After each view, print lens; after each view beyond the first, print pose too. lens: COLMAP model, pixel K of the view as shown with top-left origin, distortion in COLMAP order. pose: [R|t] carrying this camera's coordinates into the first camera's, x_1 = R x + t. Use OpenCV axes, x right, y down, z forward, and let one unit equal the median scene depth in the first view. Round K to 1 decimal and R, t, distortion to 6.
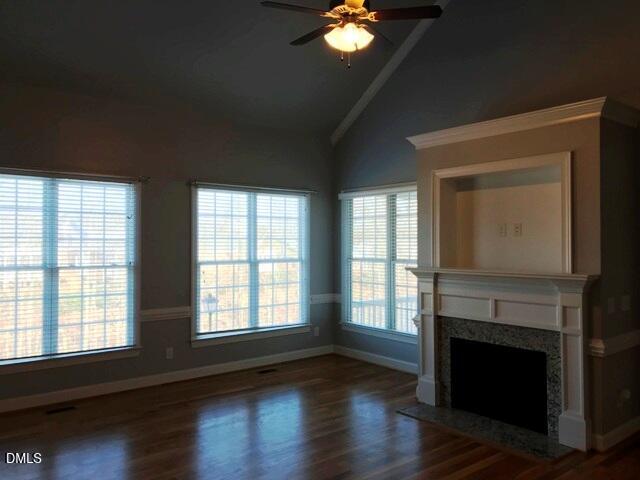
lens RADIAL K [[527.9, 0, 308.0], [0, 527.9, 238.6], [0, 0, 1]] dist [0.035026, -0.009563]
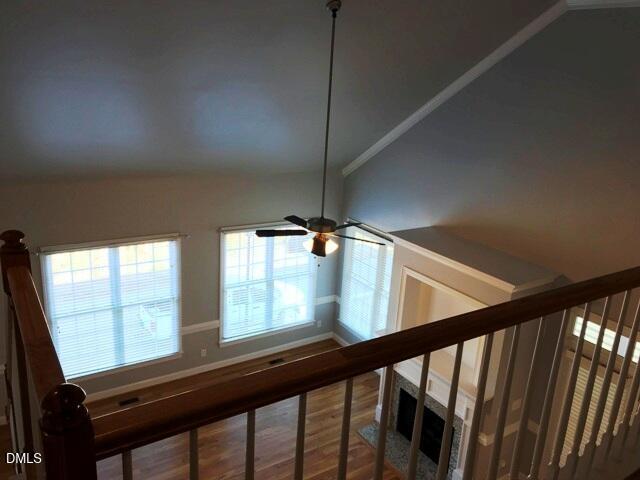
lens RADIAL K [[527.9, 0, 308.0], [0, 527.9, 238.6], [0, 0, 1]] dist [0.035026, -0.009563]
pose [[0.993306, 0.080486, -0.082860, 0.094633], [-0.052189, 0.952609, 0.299688, -0.483793], [0.103054, -0.293357, 0.950432, -0.180033]]
